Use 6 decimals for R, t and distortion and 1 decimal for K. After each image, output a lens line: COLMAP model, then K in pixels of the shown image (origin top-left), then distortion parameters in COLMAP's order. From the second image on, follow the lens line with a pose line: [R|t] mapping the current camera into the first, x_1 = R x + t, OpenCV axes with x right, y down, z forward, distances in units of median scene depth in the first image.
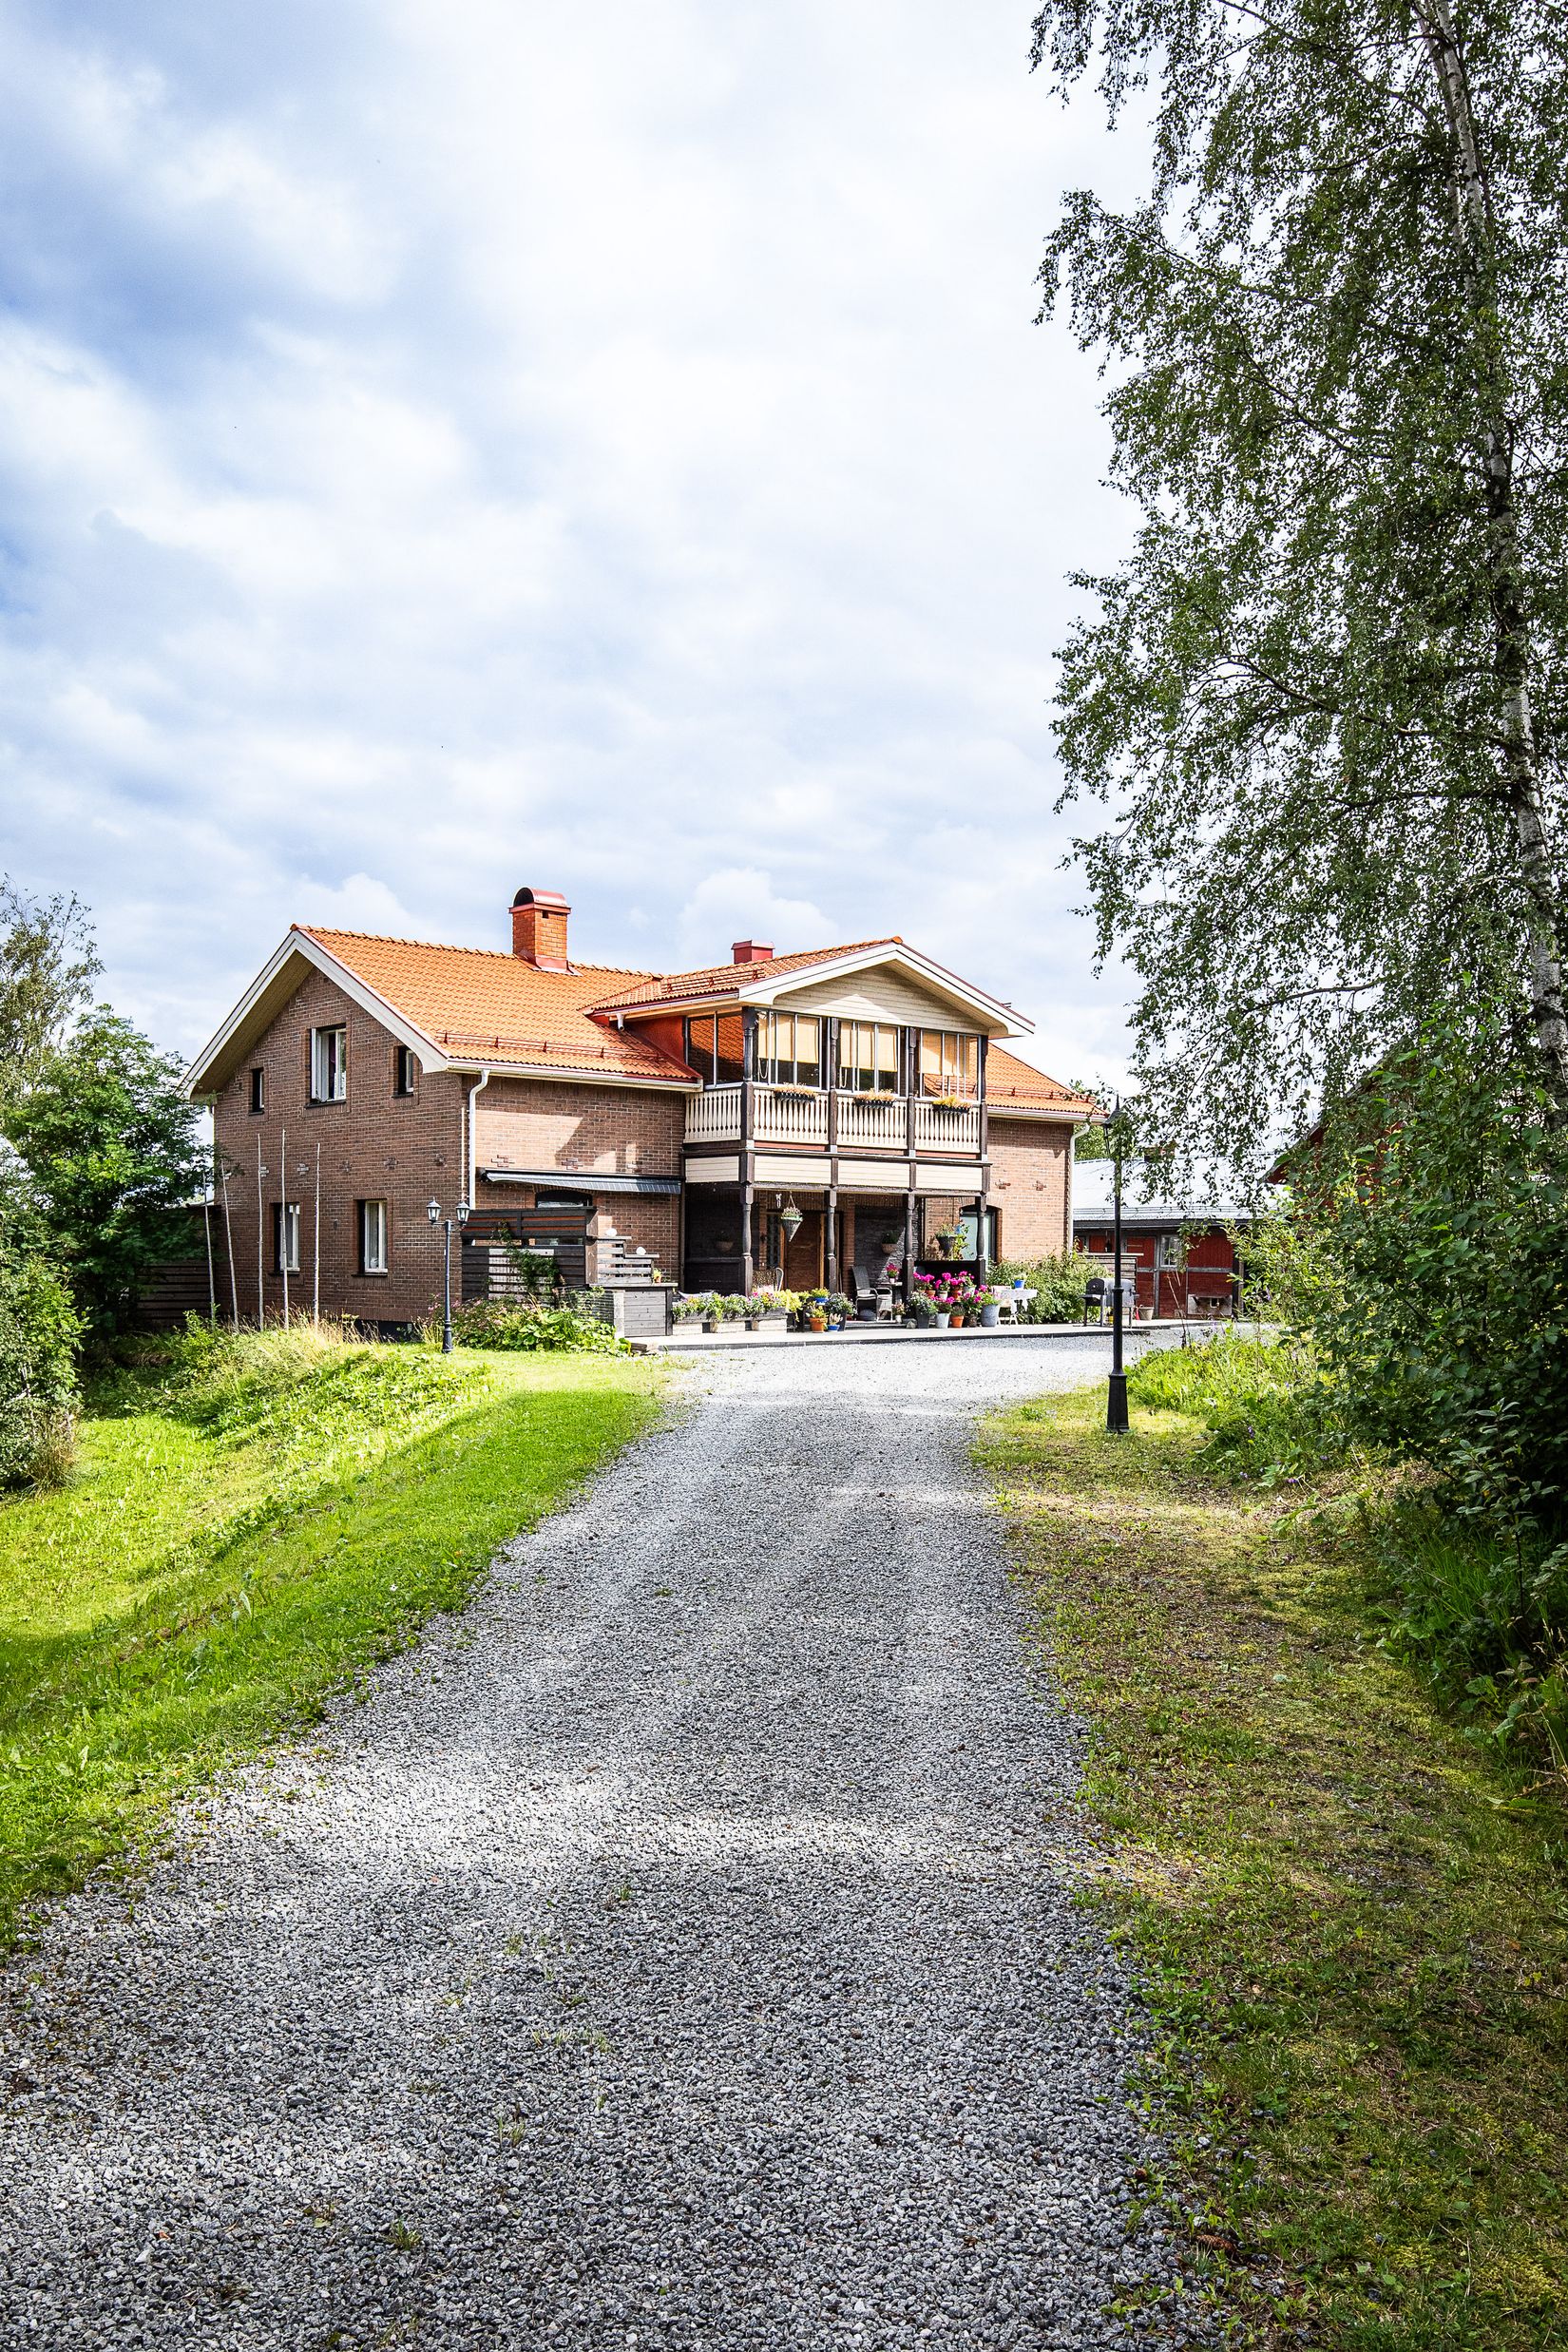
lens RADIAL K [[1919.6, 0, 790.0], [0, 1919.6, 1192.2], [0, 0, 1]] dist [0.011132, 0.002419]
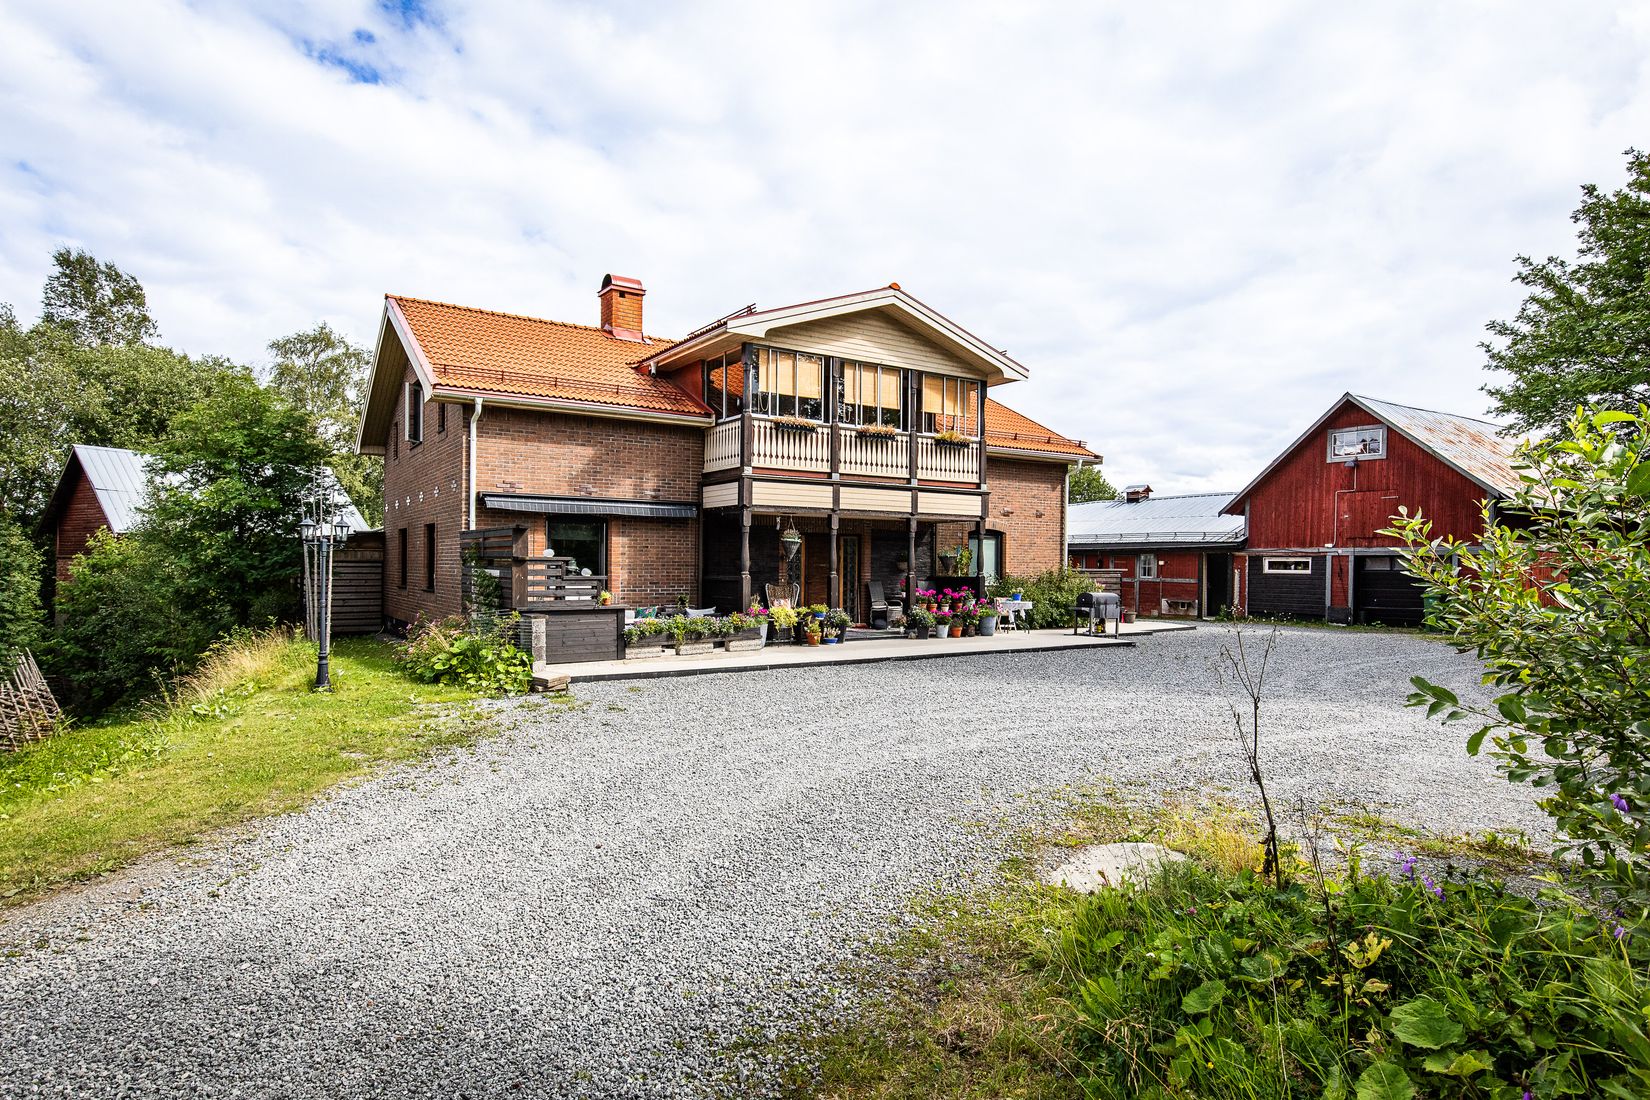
lens RADIAL K [[910.8, 0, 815.5], [0, 910.8, 538.5], [0, 0, 1]] dist [-0.003482, 0.000171]
pose [[0.989359, -0.002768, -0.145472, 0.085962], [0.003568, 0.999980, 0.005241, 0.009994], [0.145454, -0.005704, 0.989349, 0.475639]]
